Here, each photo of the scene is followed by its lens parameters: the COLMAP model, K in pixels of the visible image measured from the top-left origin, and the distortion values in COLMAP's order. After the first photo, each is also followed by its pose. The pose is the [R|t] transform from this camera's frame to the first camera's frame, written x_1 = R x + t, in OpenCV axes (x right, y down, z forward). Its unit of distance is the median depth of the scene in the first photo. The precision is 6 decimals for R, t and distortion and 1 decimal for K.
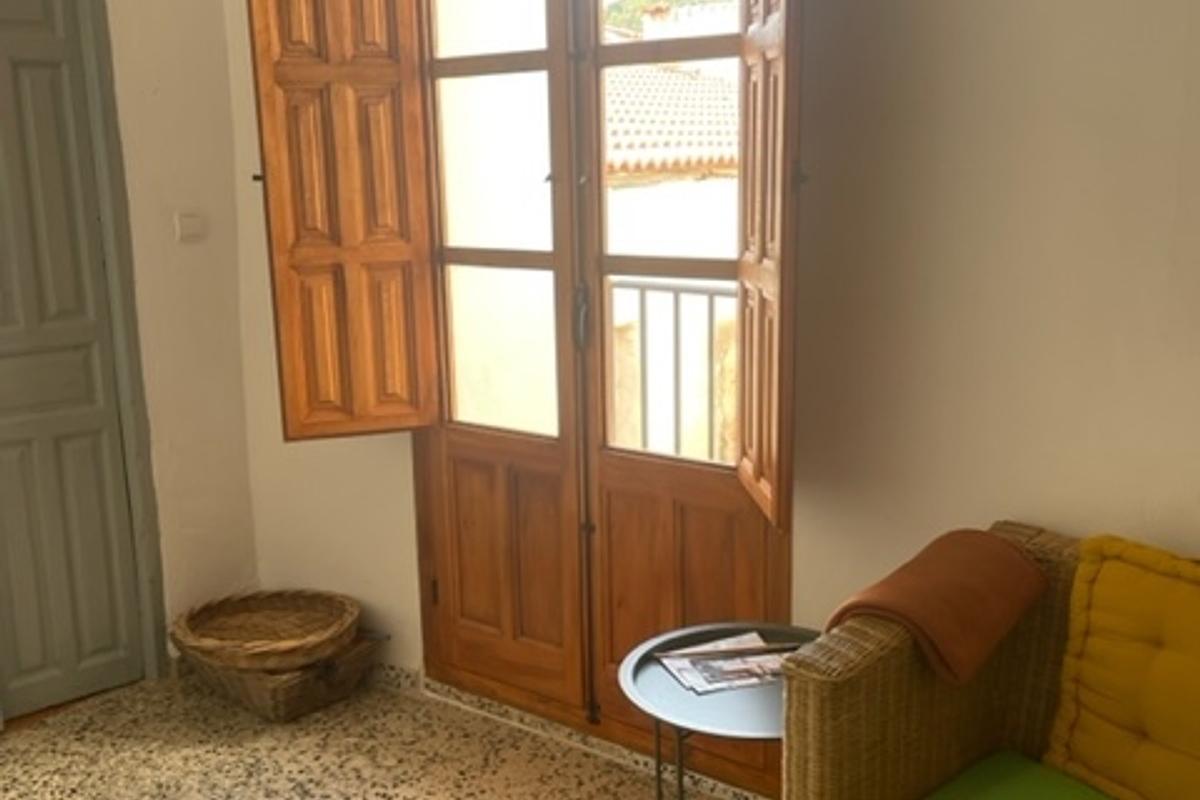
lens RADIAL K [[1226.3, 0, 595.4], [0, 1226.3, 431.8], [0, 0, 1]] dist [0.097651, -0.153151]
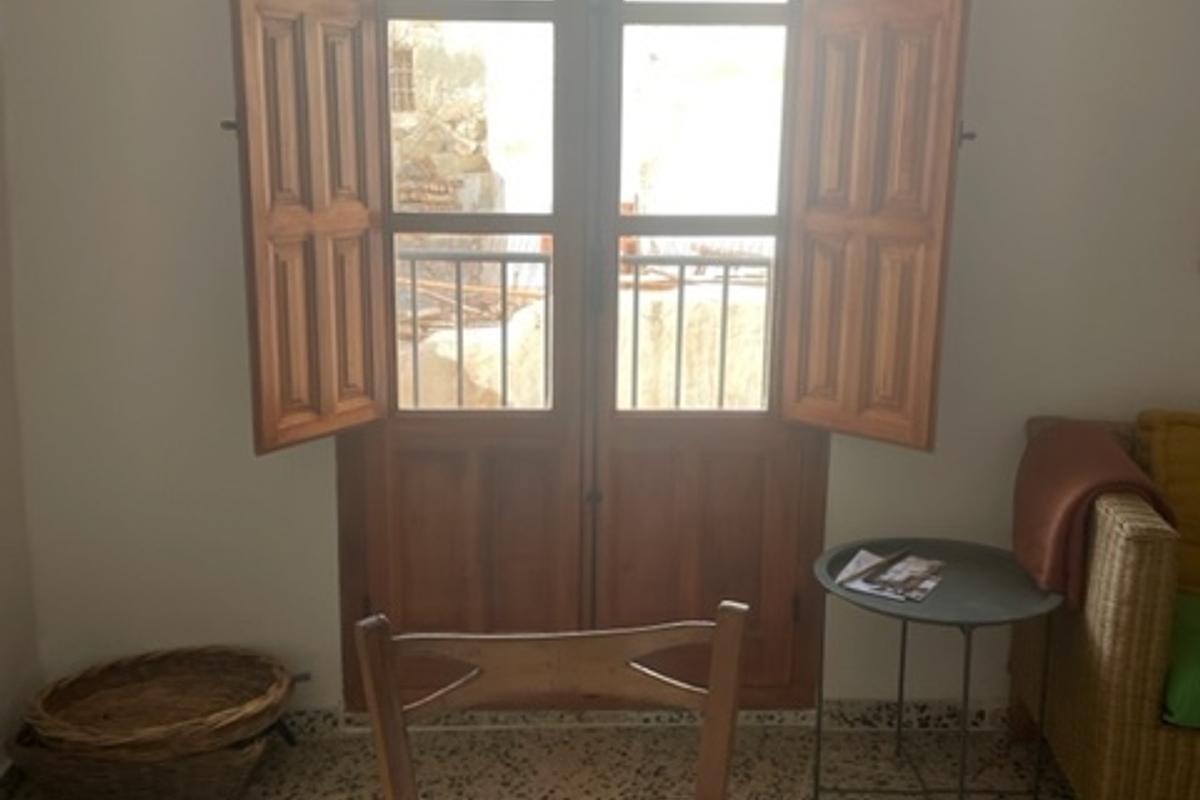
lens RADIAL K [[1226.3, 0, 595.4], [0, 1226.3, 431.8], [0, 0, 1]] dist [0.097651, -0.153151]
pose [[0.760066, -0.120382, 0.638599, -0.602471], [0.119461, 0.991828, 0.044786, -0.016687], [-0.638772, 0.042247, 0.768235, 0.235801]]
